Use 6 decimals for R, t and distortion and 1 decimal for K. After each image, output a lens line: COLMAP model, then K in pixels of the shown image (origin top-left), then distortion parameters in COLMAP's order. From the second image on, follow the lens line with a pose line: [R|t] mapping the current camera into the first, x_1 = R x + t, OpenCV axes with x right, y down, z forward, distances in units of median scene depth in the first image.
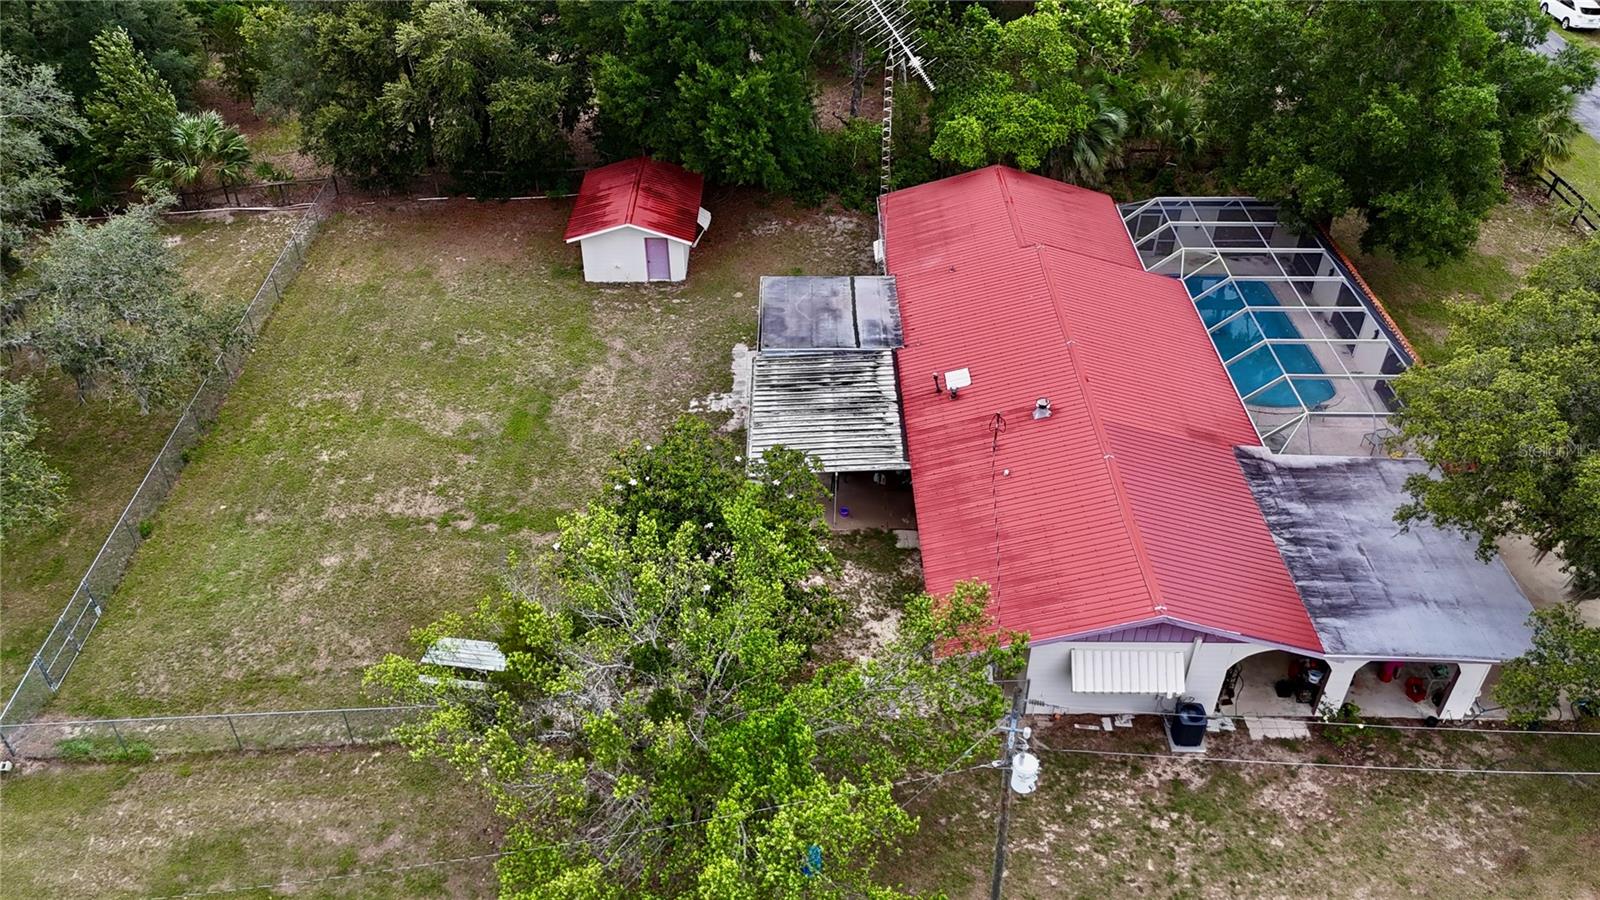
lens RADIAL K [[1175.2, 0, 803.2], [0, 1175.2, 446.0], [0, 0, 1]] dist [0.089522, -0.075629]
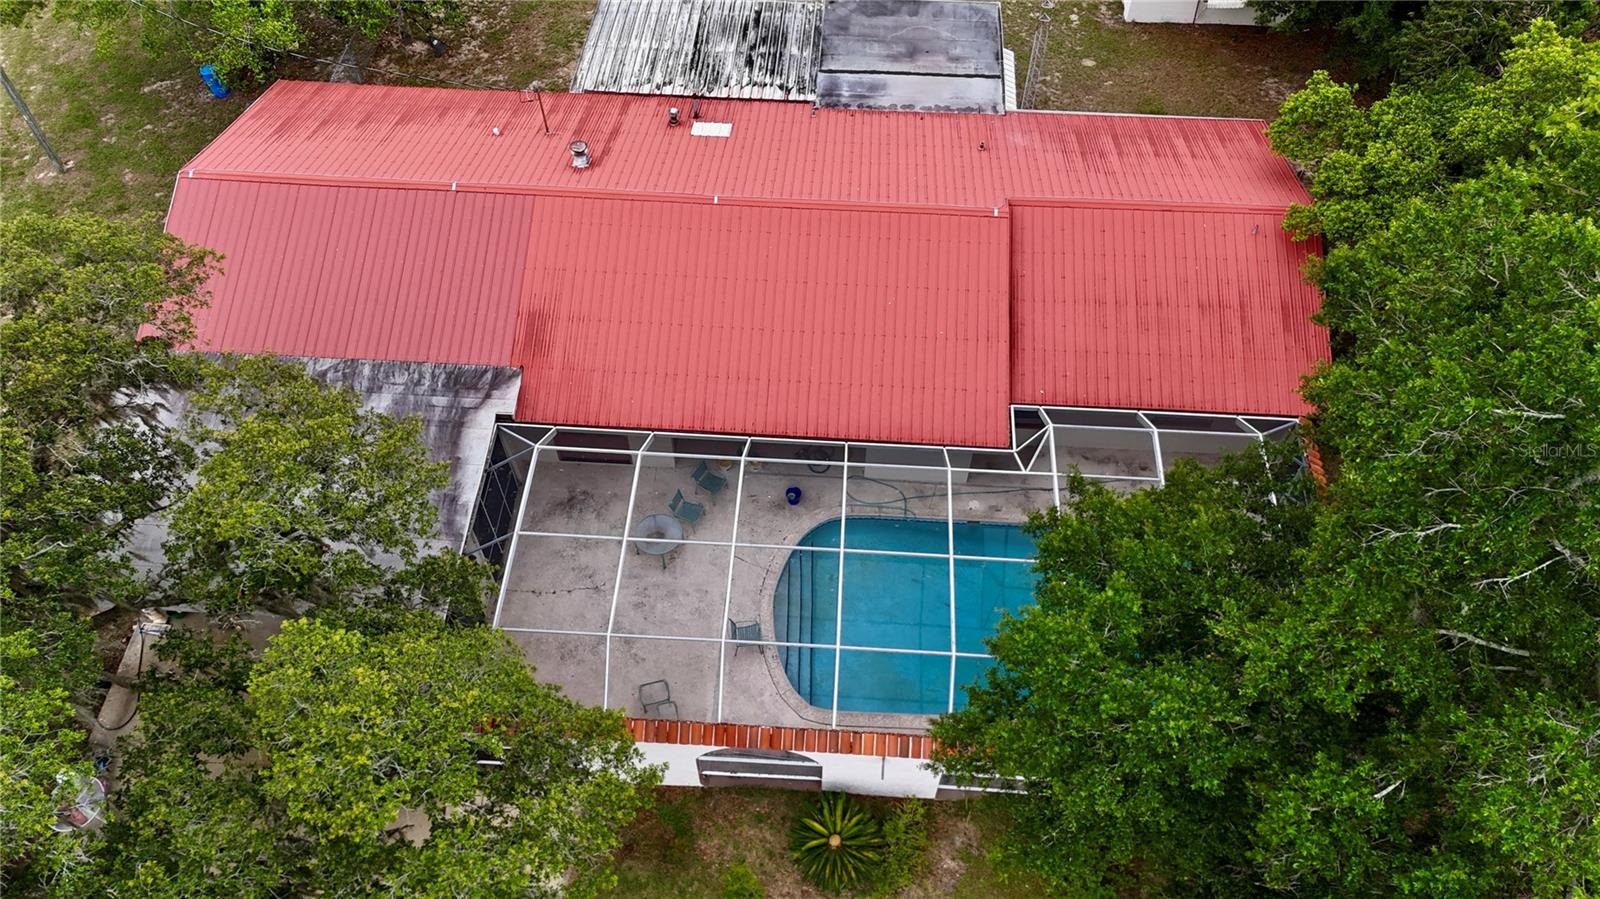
lens RADIAL K [[1175.2, 0, 803.2], [0, 1175.2, 445.5], [0, 0, 1]] dist [0.089522, -0.075629]
pose [[-0.054890, 0.810949, -0.582536, 0.740210], [-0.626911, 0.426099, 0.652244, -0.506421], [0.777155, 0.401000, 0.485004, 0.746880]]
